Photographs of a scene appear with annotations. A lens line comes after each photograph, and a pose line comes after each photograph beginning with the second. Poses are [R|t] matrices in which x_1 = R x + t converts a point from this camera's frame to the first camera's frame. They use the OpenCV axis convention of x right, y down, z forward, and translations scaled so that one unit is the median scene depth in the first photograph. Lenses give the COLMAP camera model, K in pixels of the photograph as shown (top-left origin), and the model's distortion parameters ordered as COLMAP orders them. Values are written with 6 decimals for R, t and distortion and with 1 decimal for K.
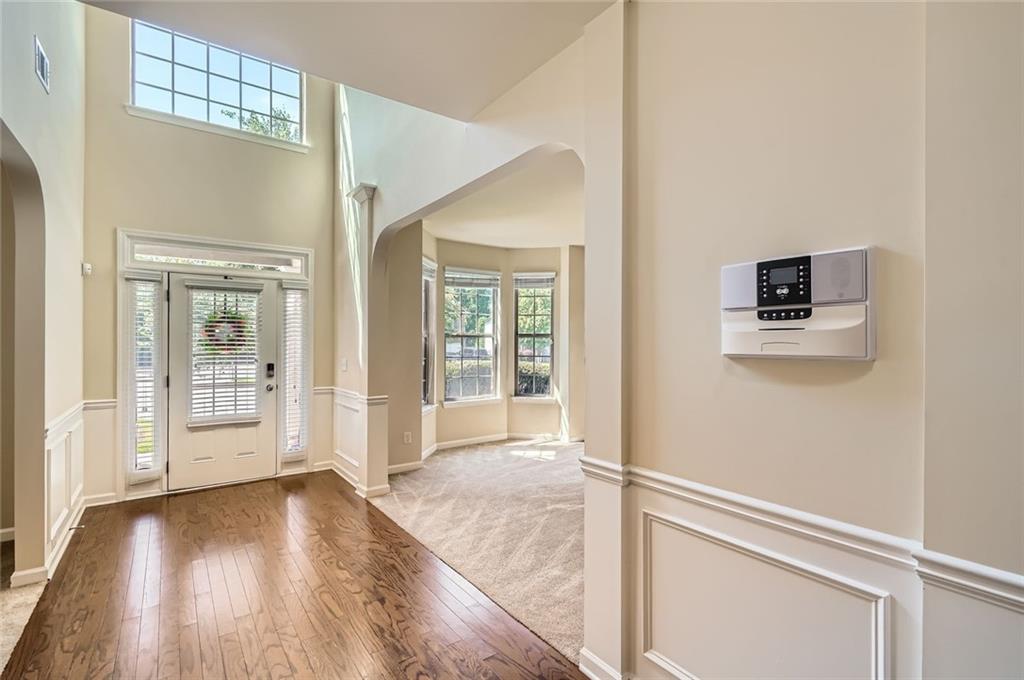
lens RADIAL K [[470.9, 0, 506.8], [0, 470.9, 342.8], [0, 0, 1]] dist [0.004421, 0.000315]
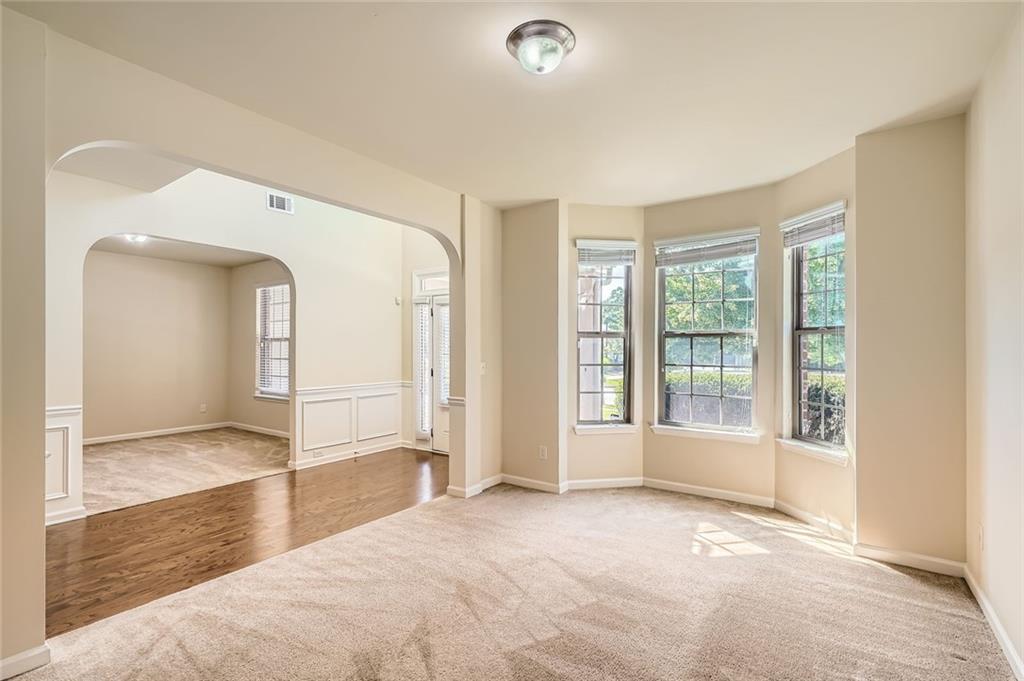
lens RADIAL K [[470.9, 0, 508.0], [0, 470.9, 346.8], [0, 0, 1]] dist [0.004421, 0.000315]
pose [[0.316459, -0.000726, -0.948606, 0.476400], [0.000382, 1.000000, -0.000637, 0.004068], [0.948606, -0.000160, 0.316459, 0.525241]]
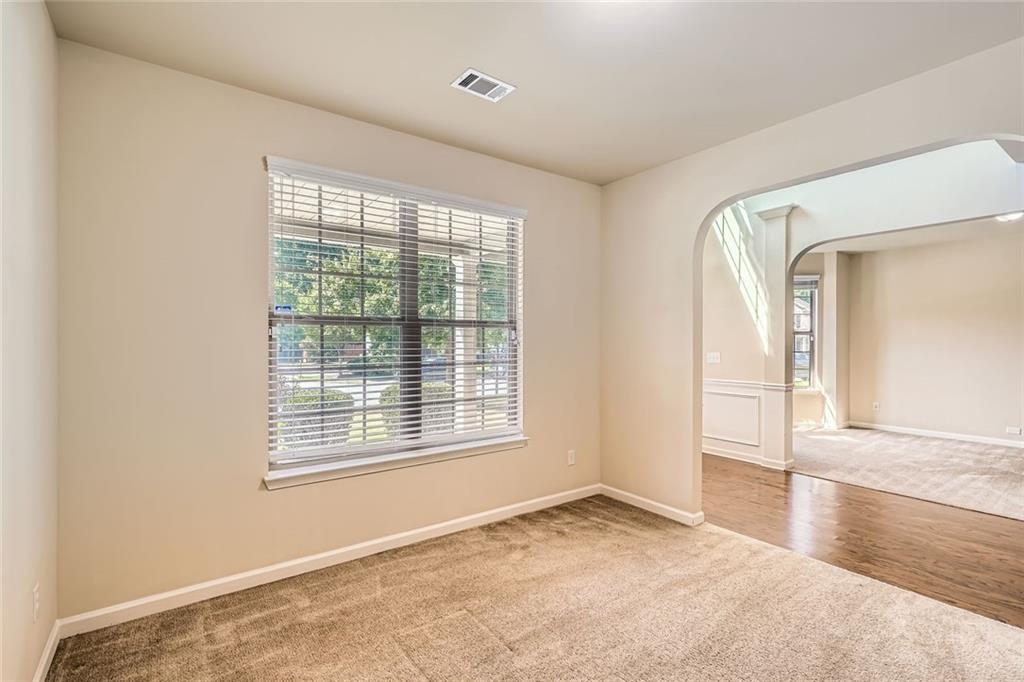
lens RADIAL K [[470.9, 0, 512.6], [0, 470.9, 346.8], [0, 0, 1]] dist [0.004421, 0.000315]
pose [[0.999907, -0.008197, -0.010858, -0.627726], [0.008286, 0.999932, 0.008163, 0.003355], [0.010790, -0.008252, 0.999908, -0.122379]]
